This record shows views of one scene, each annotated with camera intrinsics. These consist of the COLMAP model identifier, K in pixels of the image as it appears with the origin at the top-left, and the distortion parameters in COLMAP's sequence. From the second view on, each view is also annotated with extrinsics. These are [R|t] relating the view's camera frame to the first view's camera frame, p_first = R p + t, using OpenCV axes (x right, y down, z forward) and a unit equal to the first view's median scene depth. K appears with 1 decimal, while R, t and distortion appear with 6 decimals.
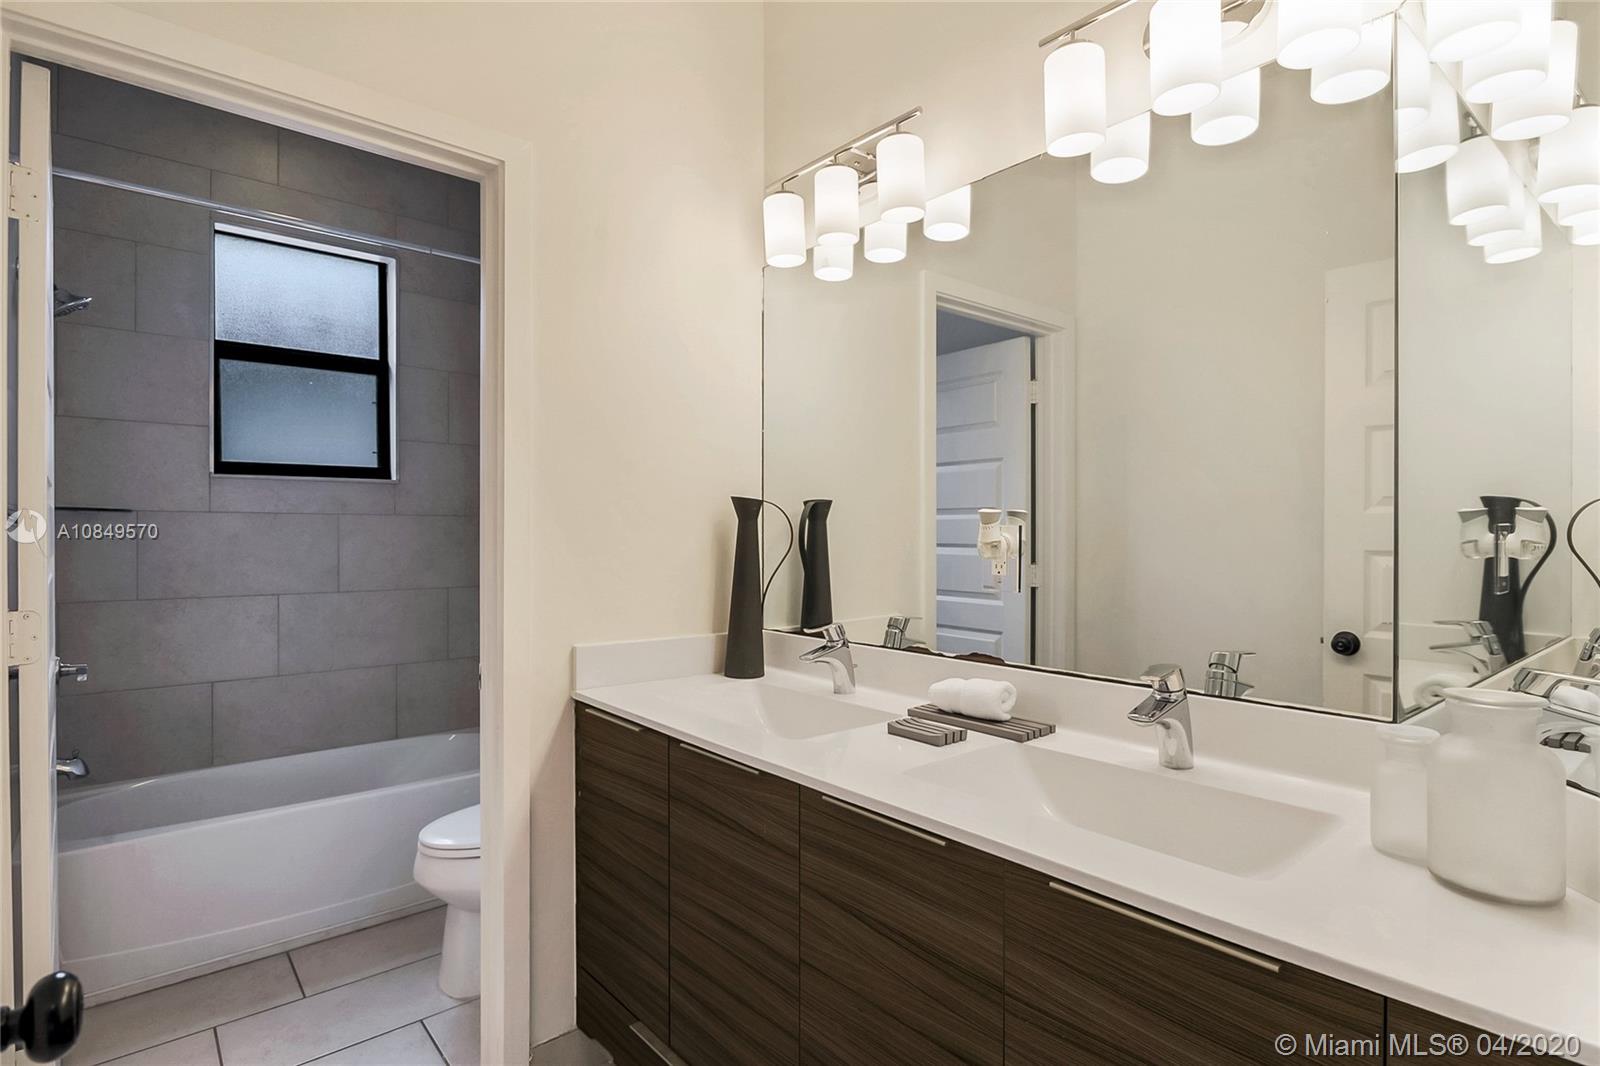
lens RADIAL K [[788.6, 0, 800.0], [0, 788.6, 533.0], [0, 0, 1]] dist [-0.004686, -0.000608]
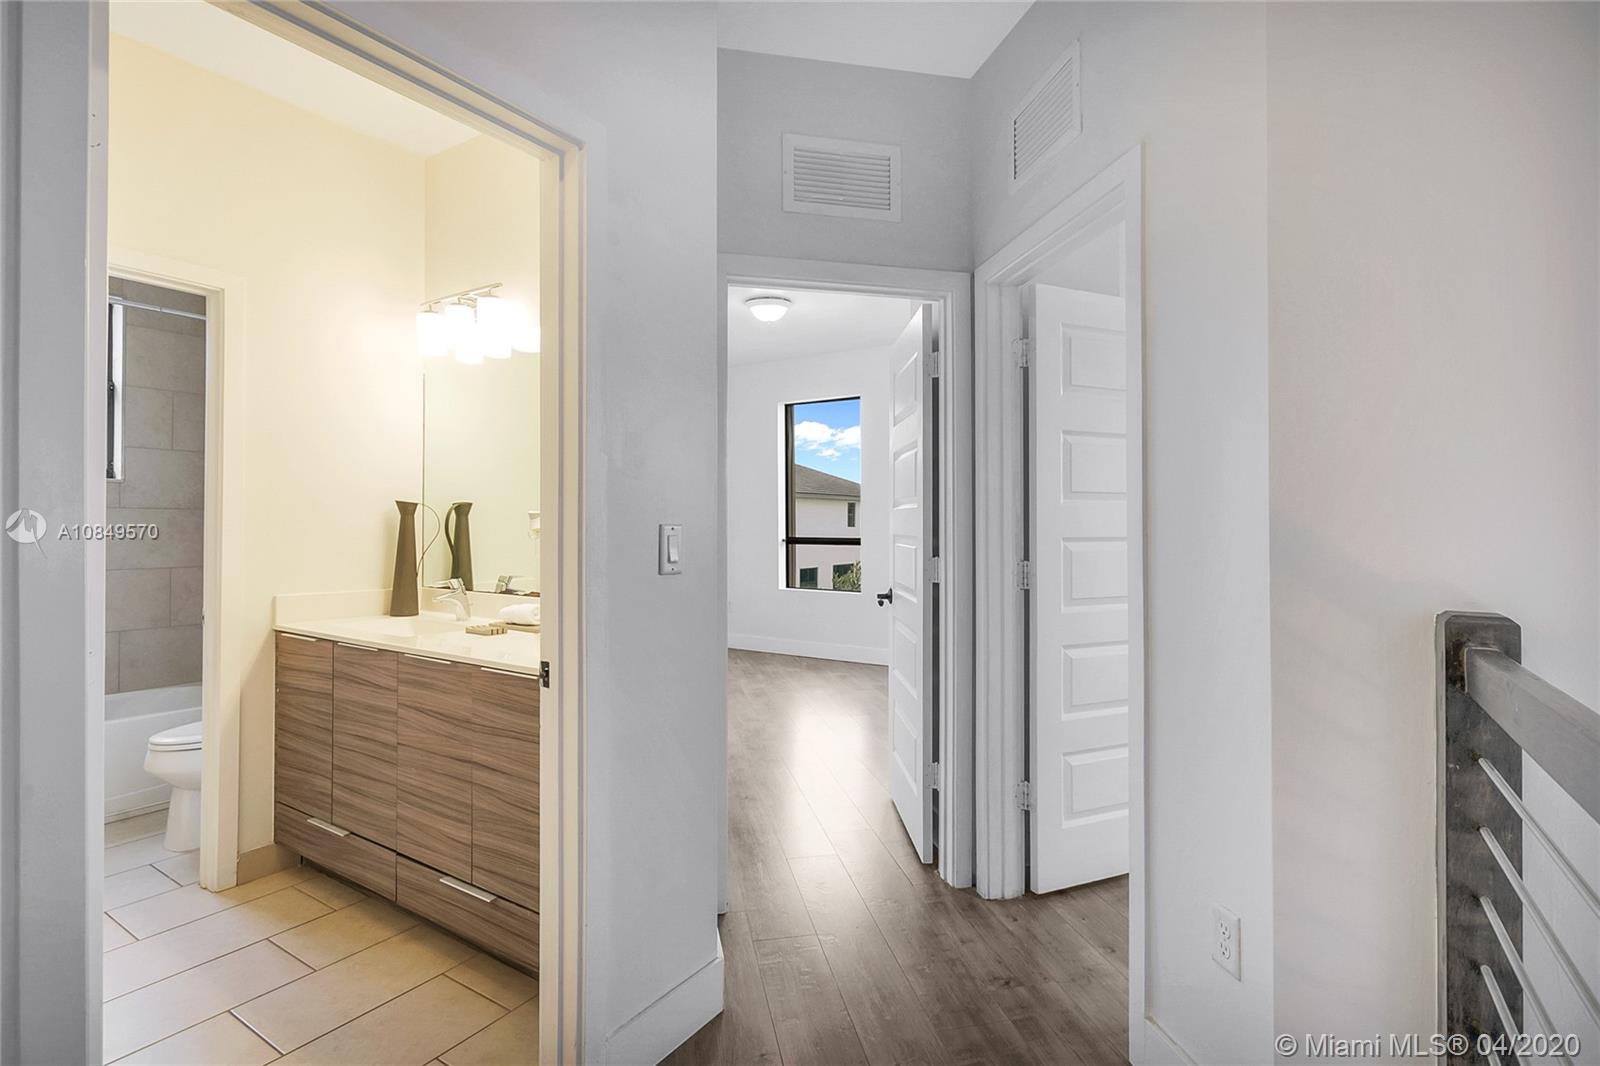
lens RADIAL K [[770.0, 0, 800.9], [0, 770.0, 523.2], [0, 0, 1]] dist [0.006765, 0.001480]
pose [[0.962728, 0.006574, 0.270391, 0.302673], [-0.005147, 0.999969, -0.005985, 0.003974], [-0.270422, 0.004371, 0.962732, -0.758885]]
